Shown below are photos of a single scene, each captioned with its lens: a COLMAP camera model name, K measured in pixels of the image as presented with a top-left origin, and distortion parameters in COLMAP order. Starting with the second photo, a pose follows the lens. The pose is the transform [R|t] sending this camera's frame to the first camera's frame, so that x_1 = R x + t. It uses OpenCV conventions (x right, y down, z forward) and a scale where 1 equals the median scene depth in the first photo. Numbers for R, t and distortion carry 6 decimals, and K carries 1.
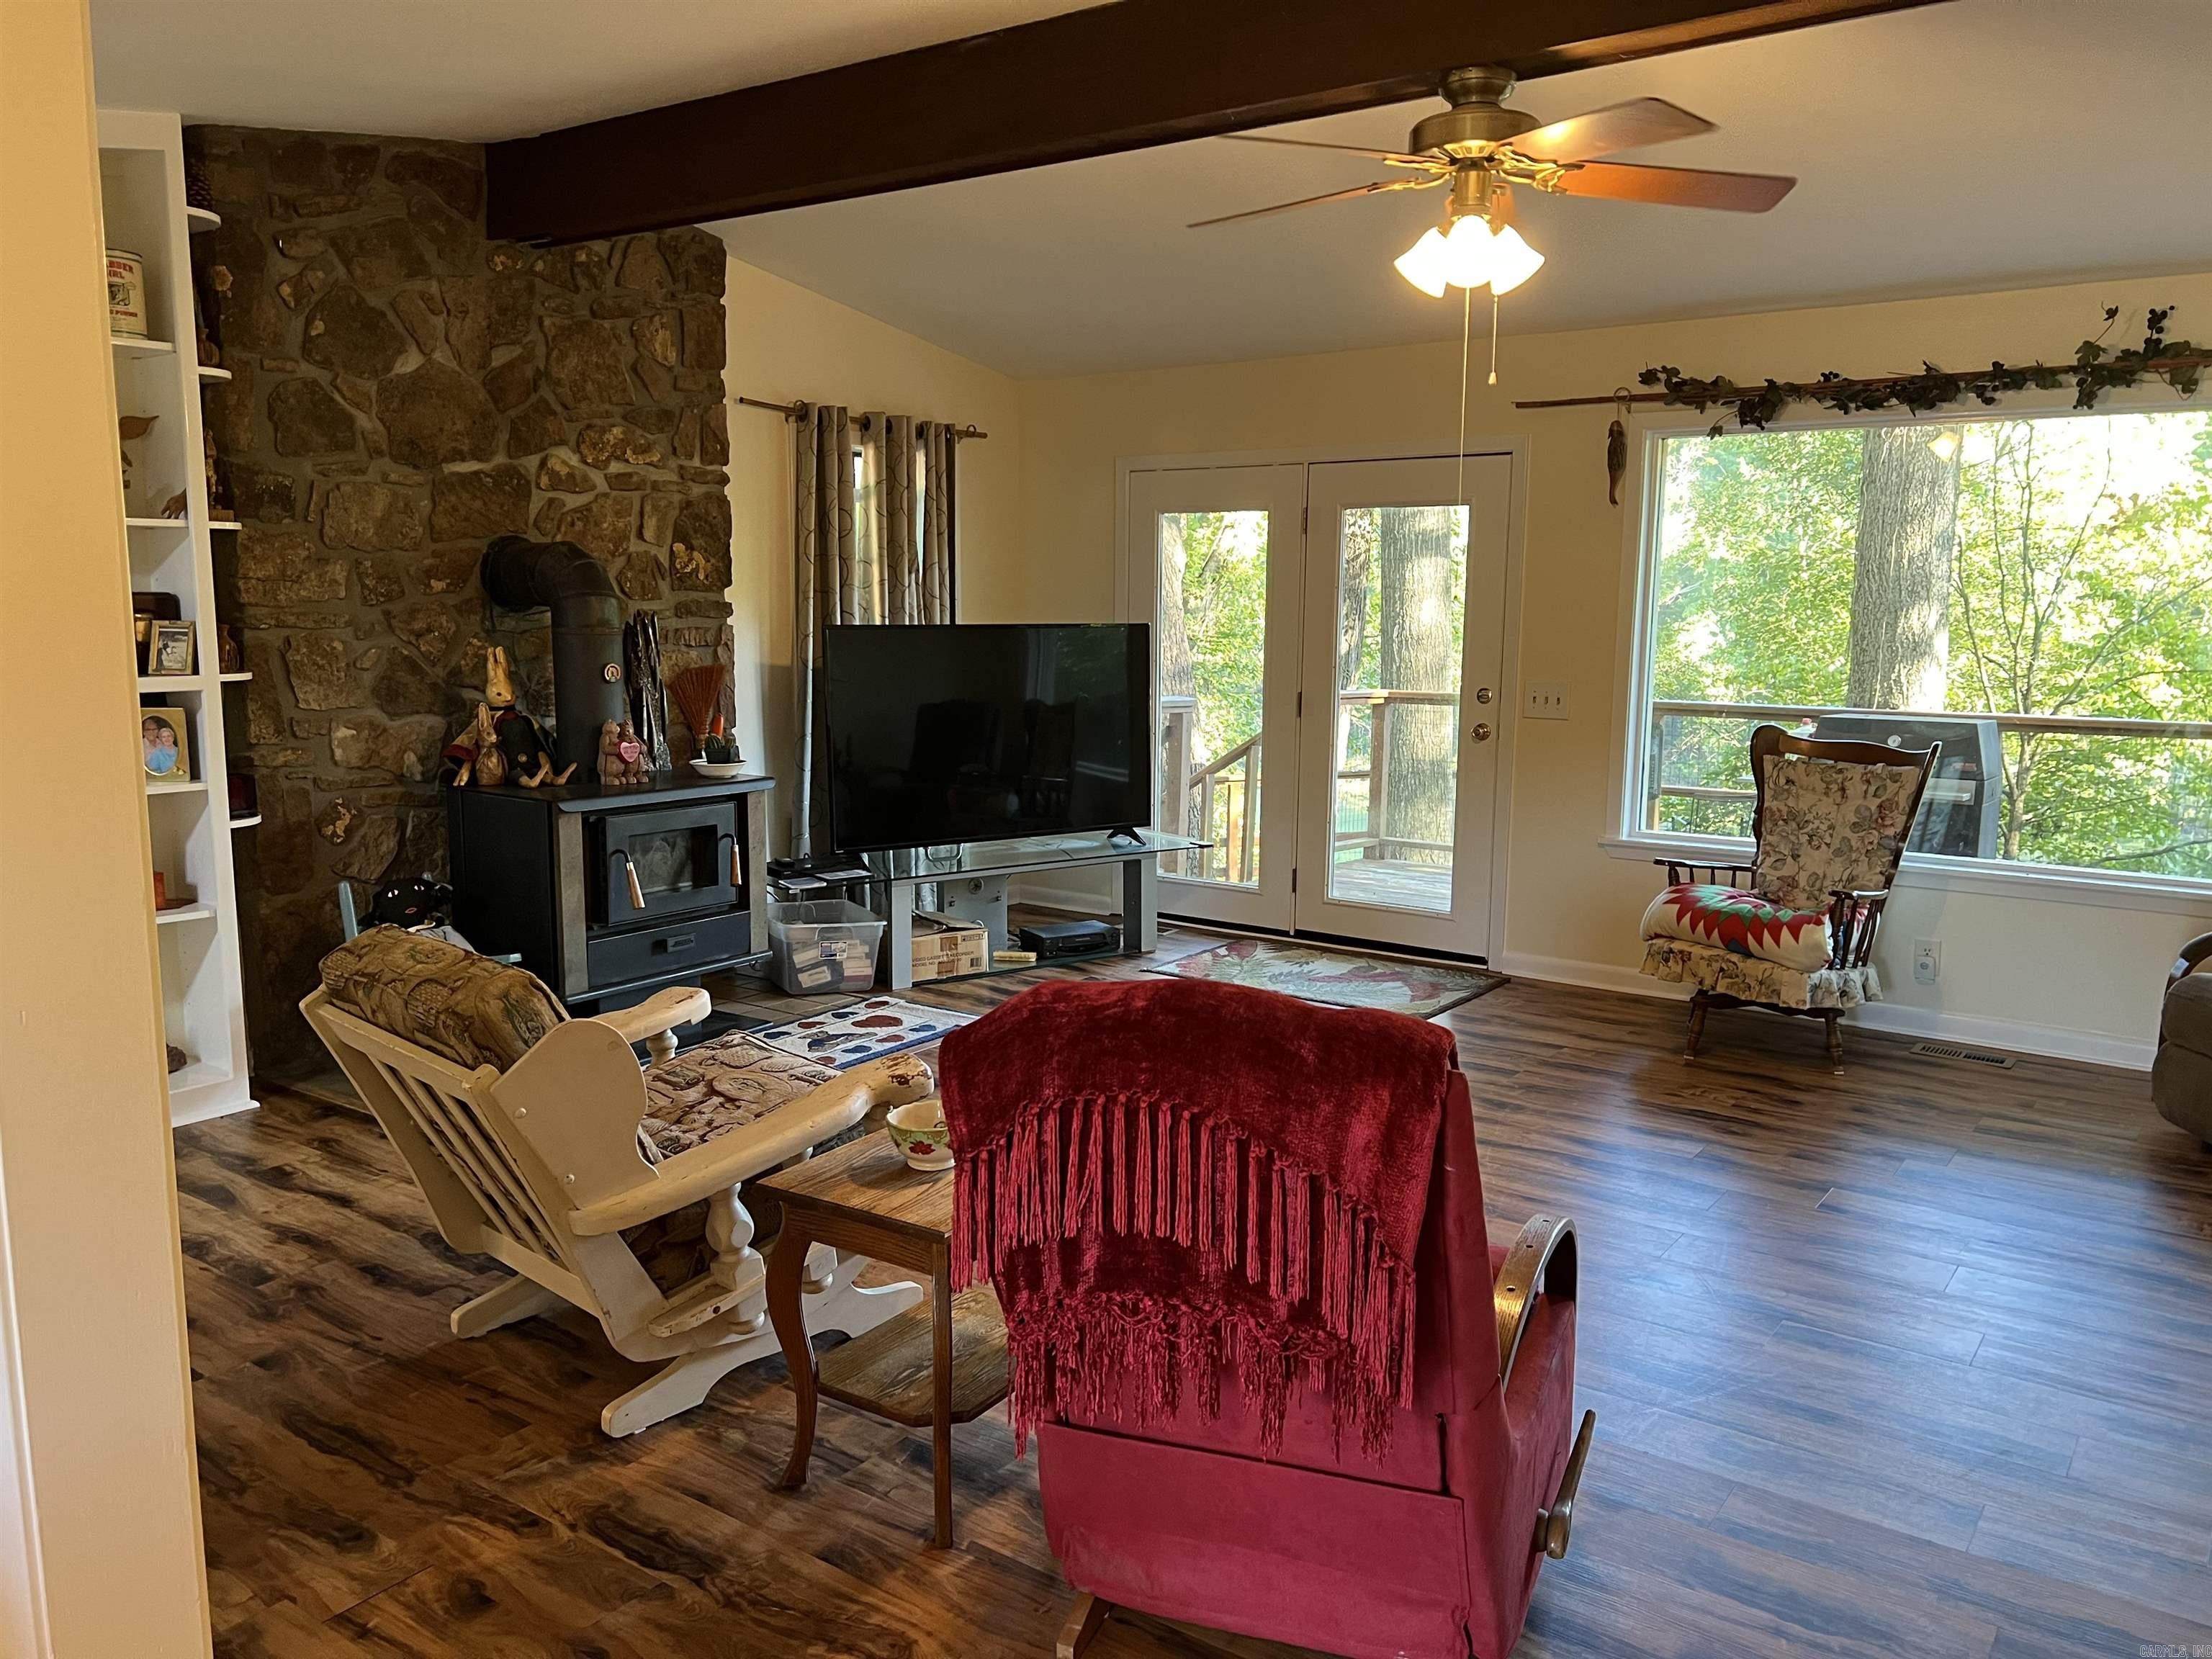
lens RADIAL K [[1661.9, 0, 1106.0], [0, 1661.9, 829.5], [0, 0, 1]] dist [0.077228, -0.094853]
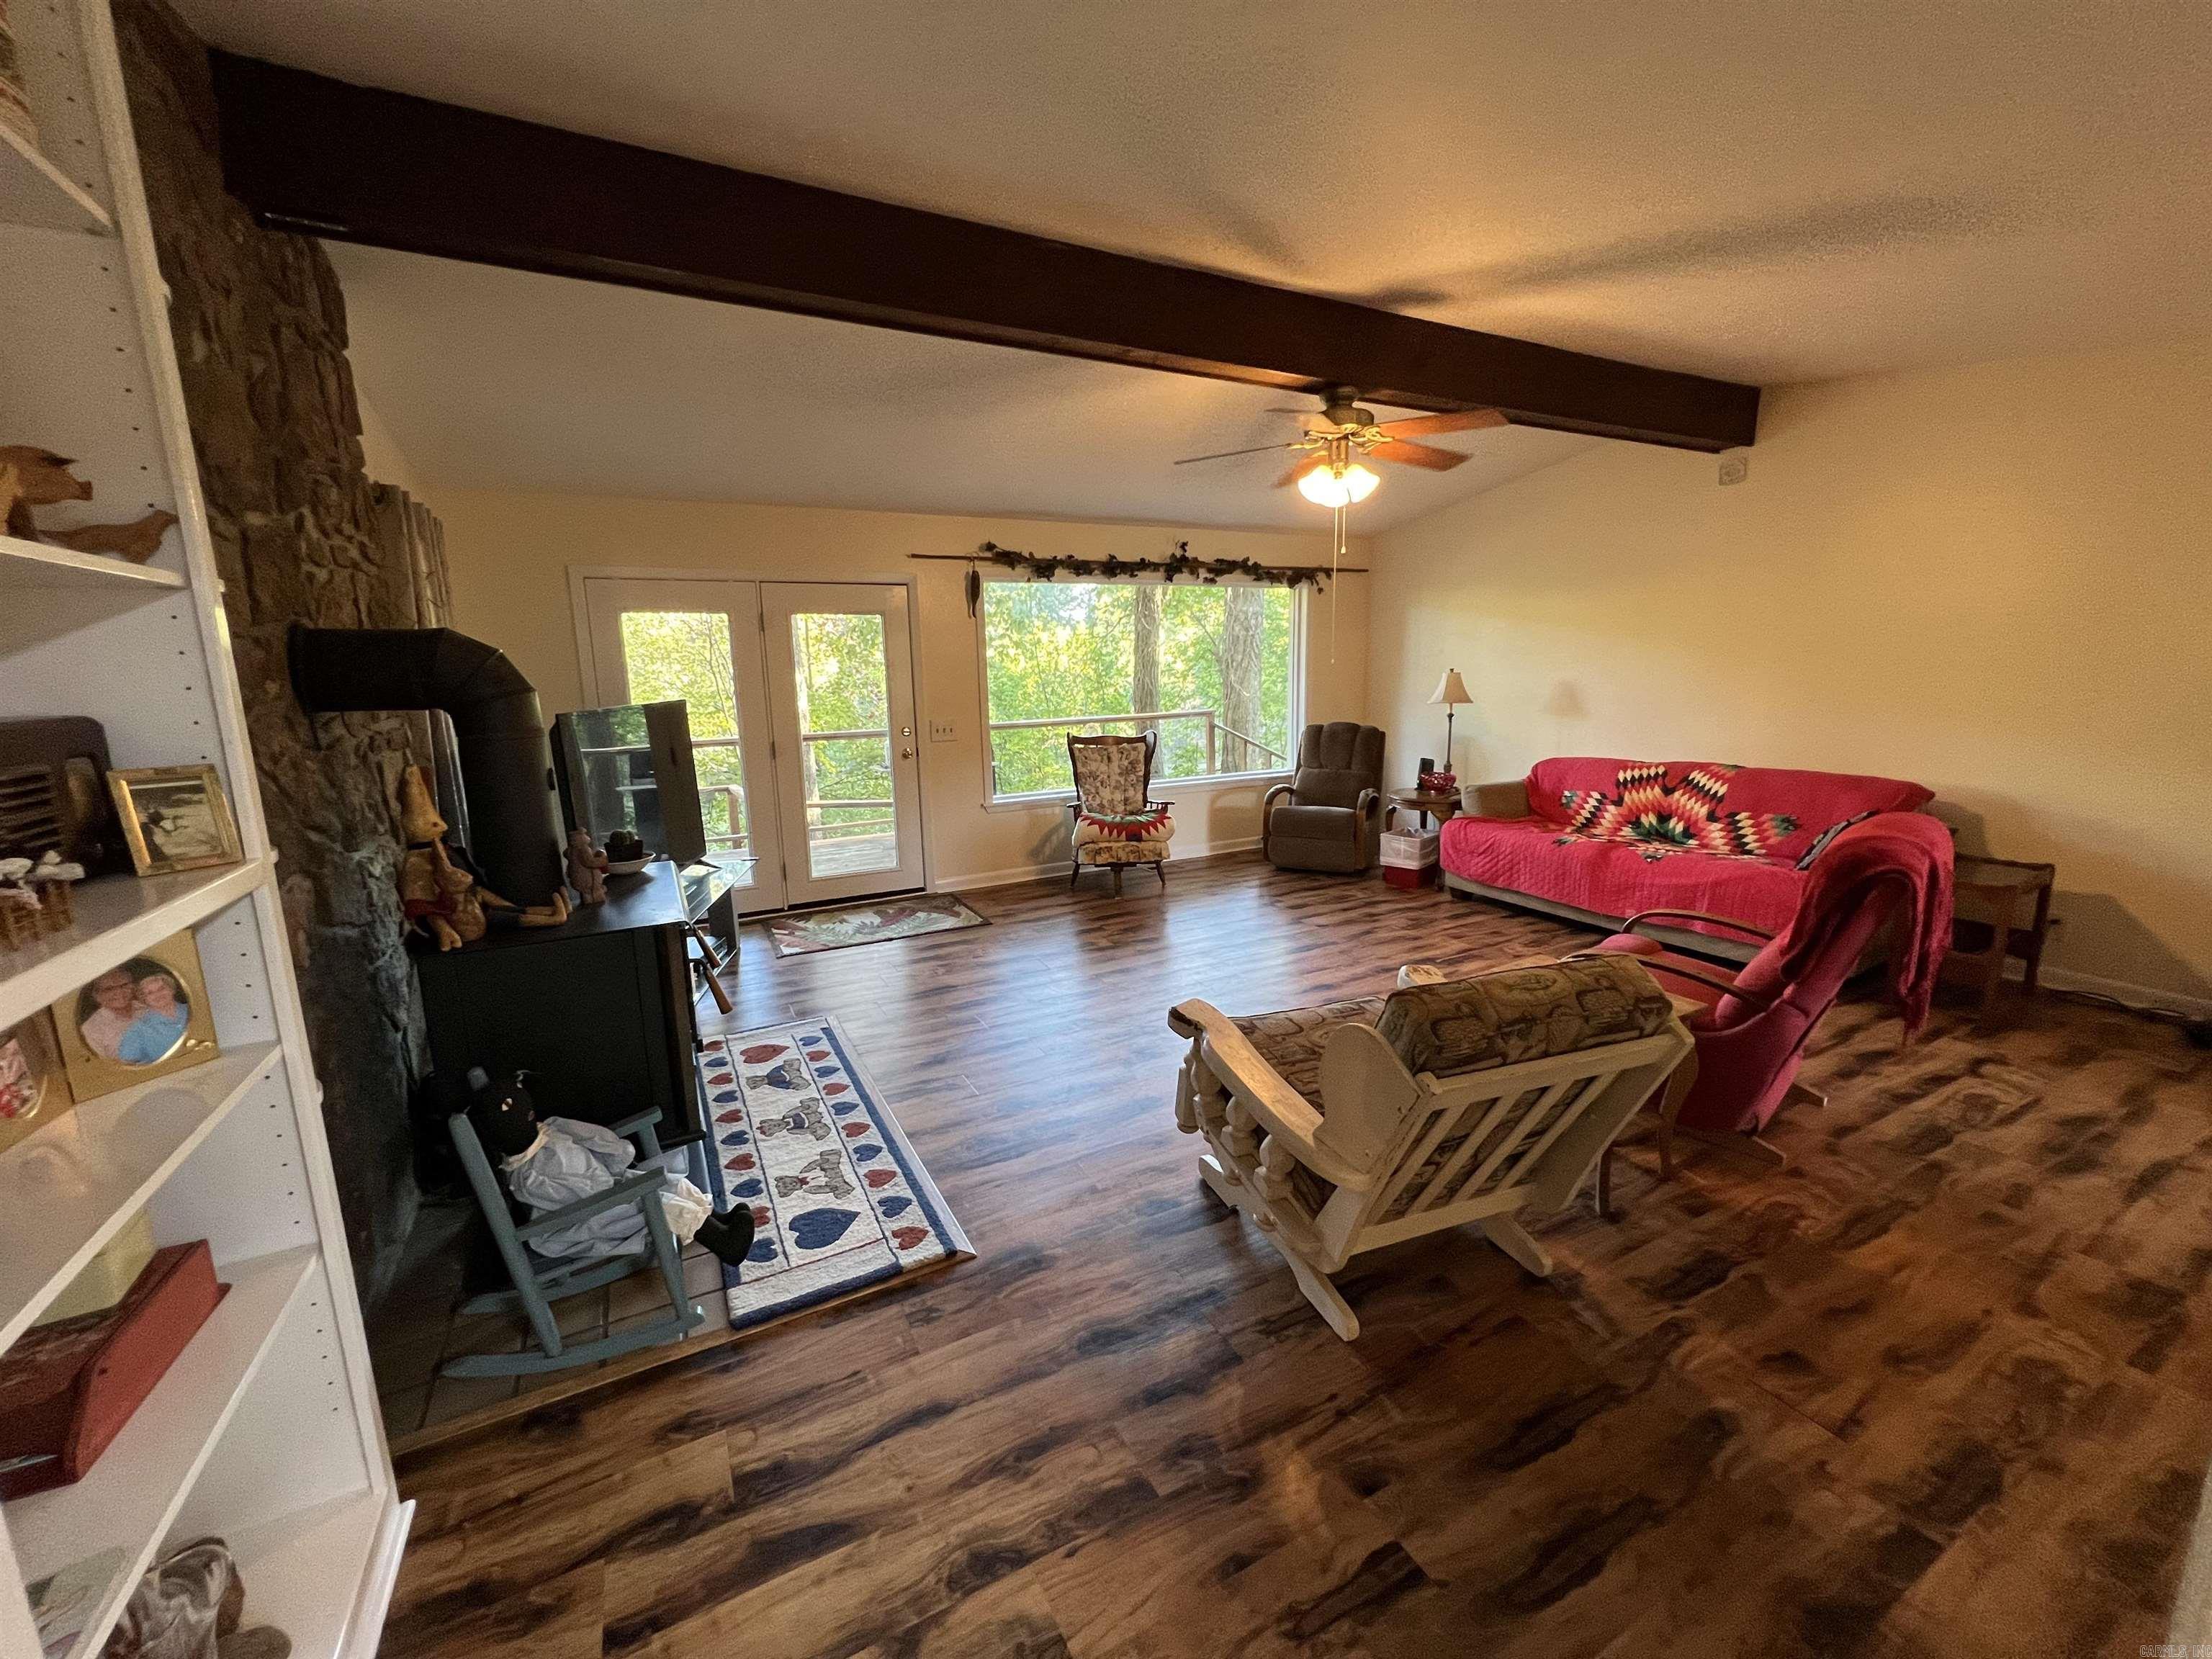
lens RADIAL K [[880.2, 0, 1098.9], [0, 880.2, 824.2], [0, 0, 1]] dist [-0.000799, -0.000017]
pose [[0.445733, -0.177828, 0.877325, -0.543873], [0.153888, 0.980701, 0.120598, -0.077169], [-0.881839, 0.081256, 0.464497, 0.508827]]
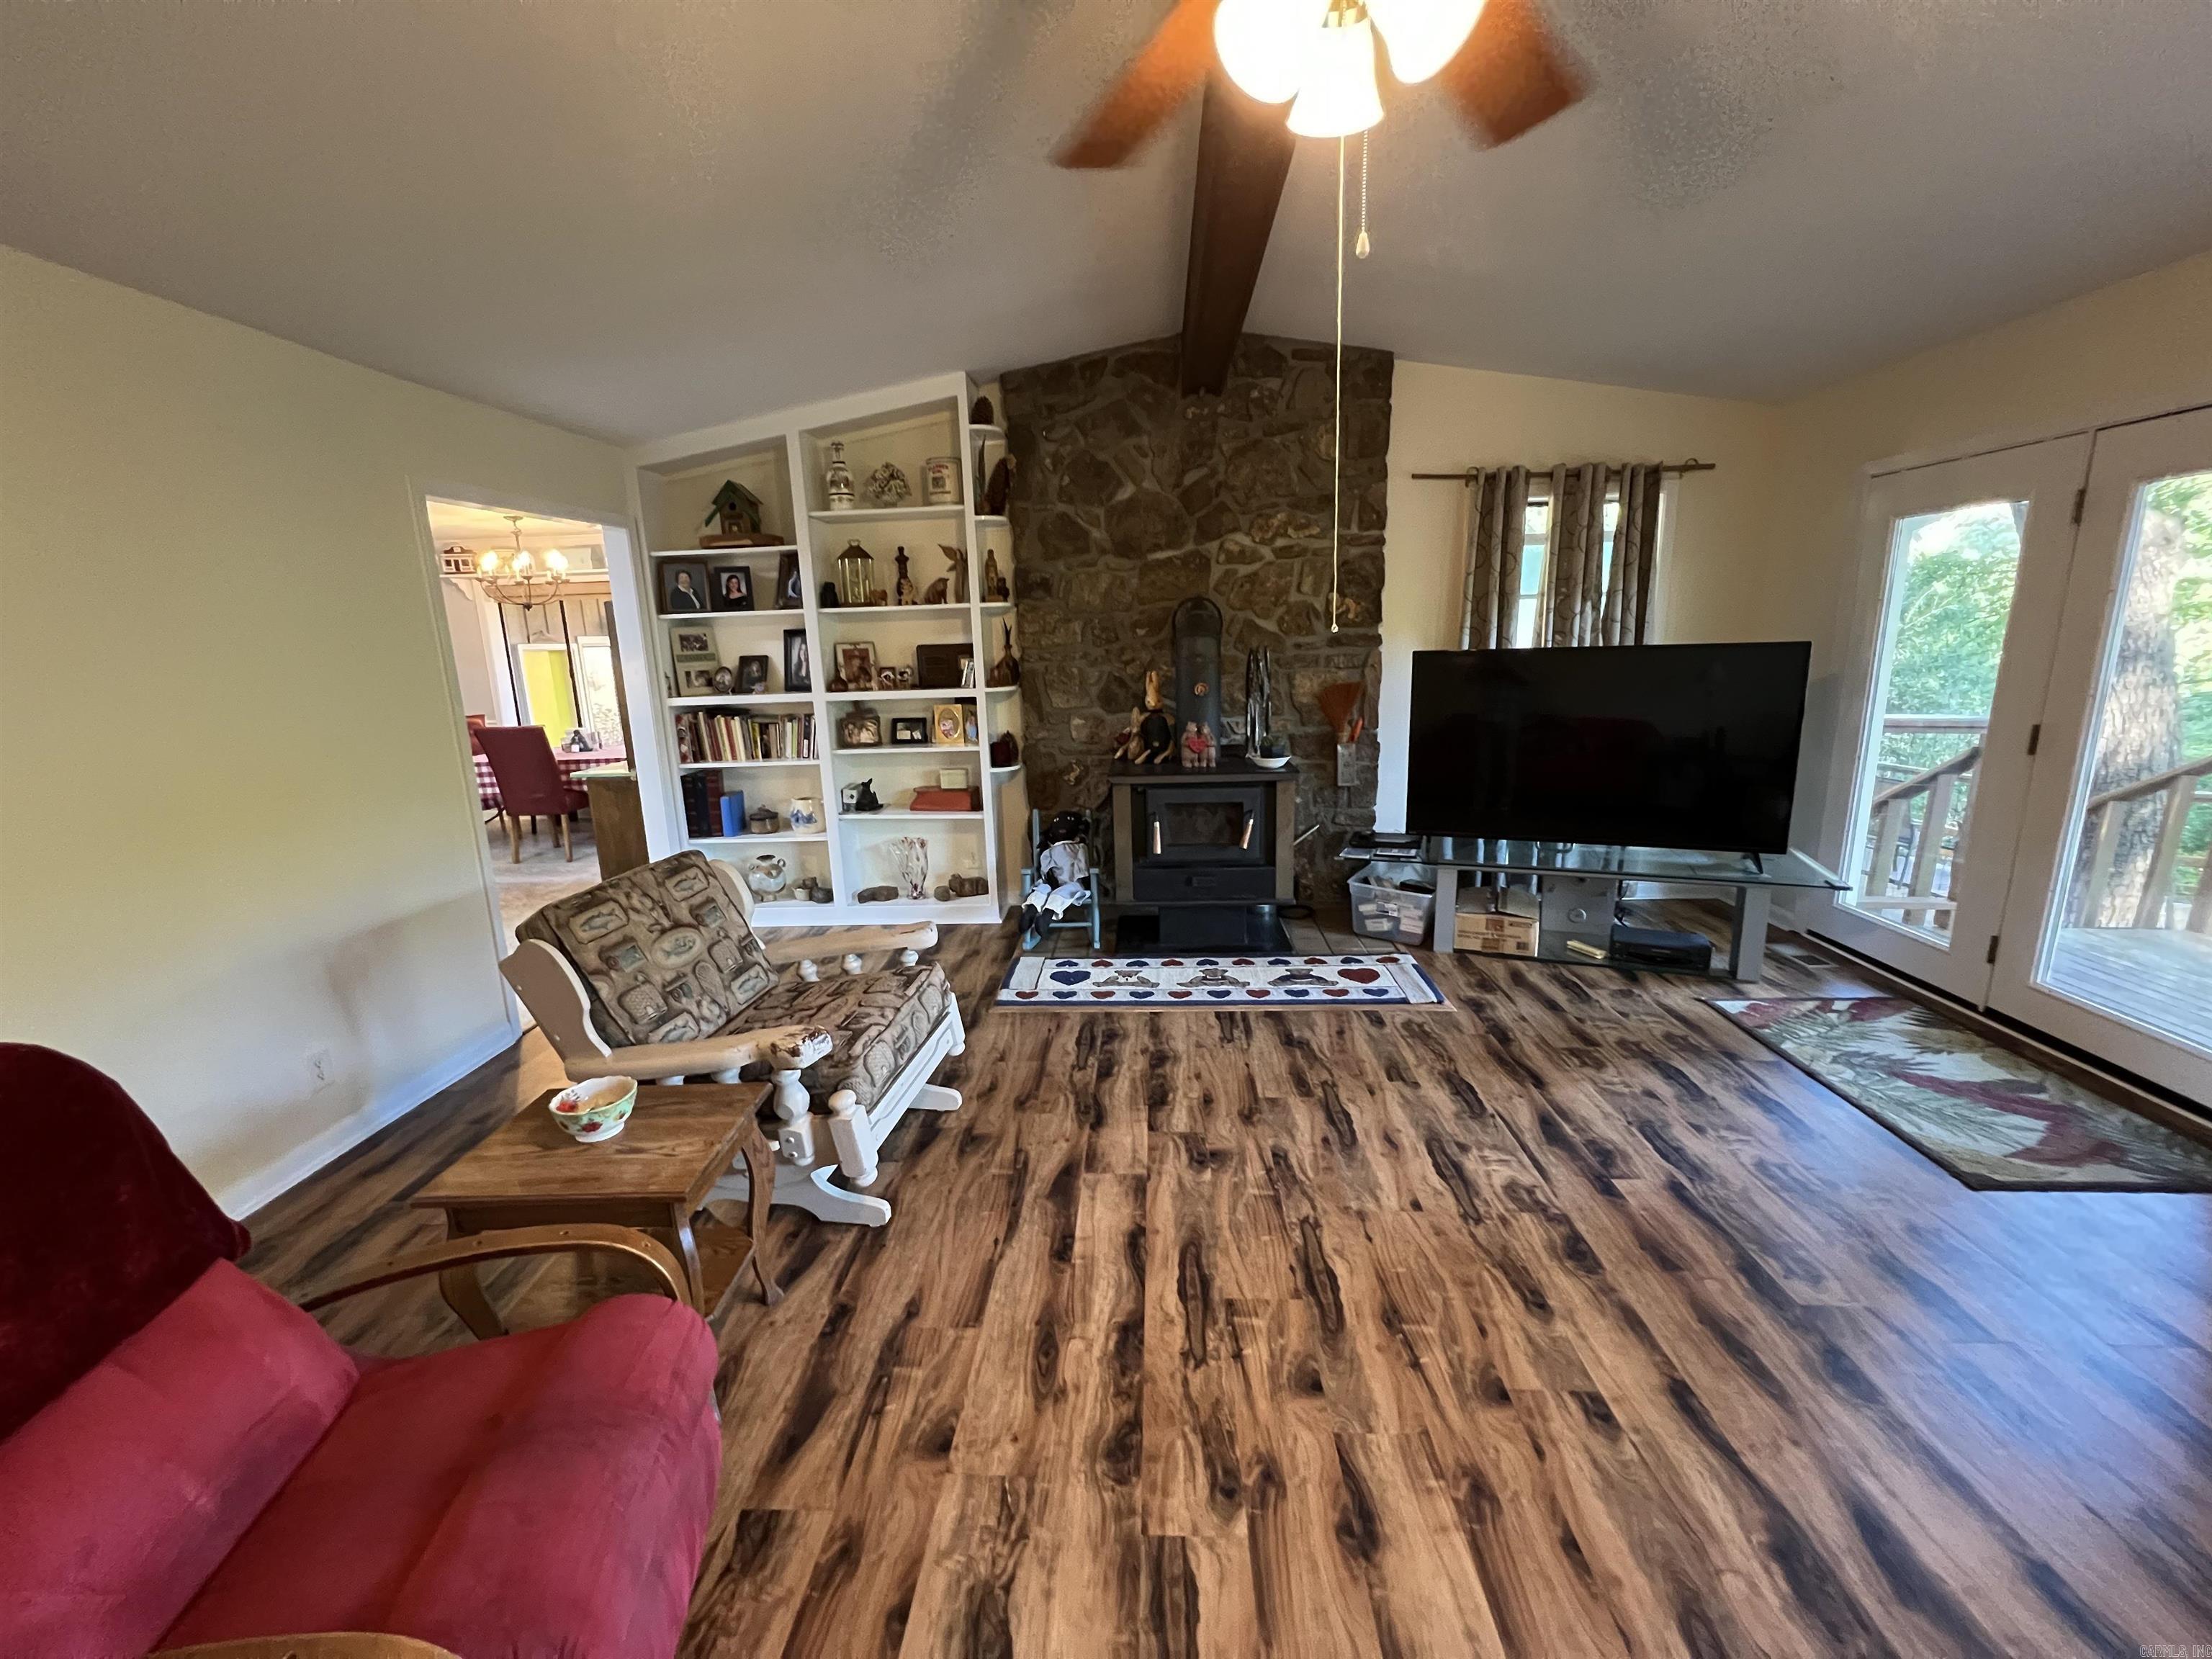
lens RADIAL K [[880.2, 0, 1098.9], [0, 880.2, 824.2], [0, 0, 1]] dist [-0.000799, -0.000017]
pose [[0.539075, 0.154935, -0.827885, 0.290779], [-0.083358, 0.987924, 0.130607, -0.066966], [0.838123, -0.001396, 0.545480, 0.482038]]
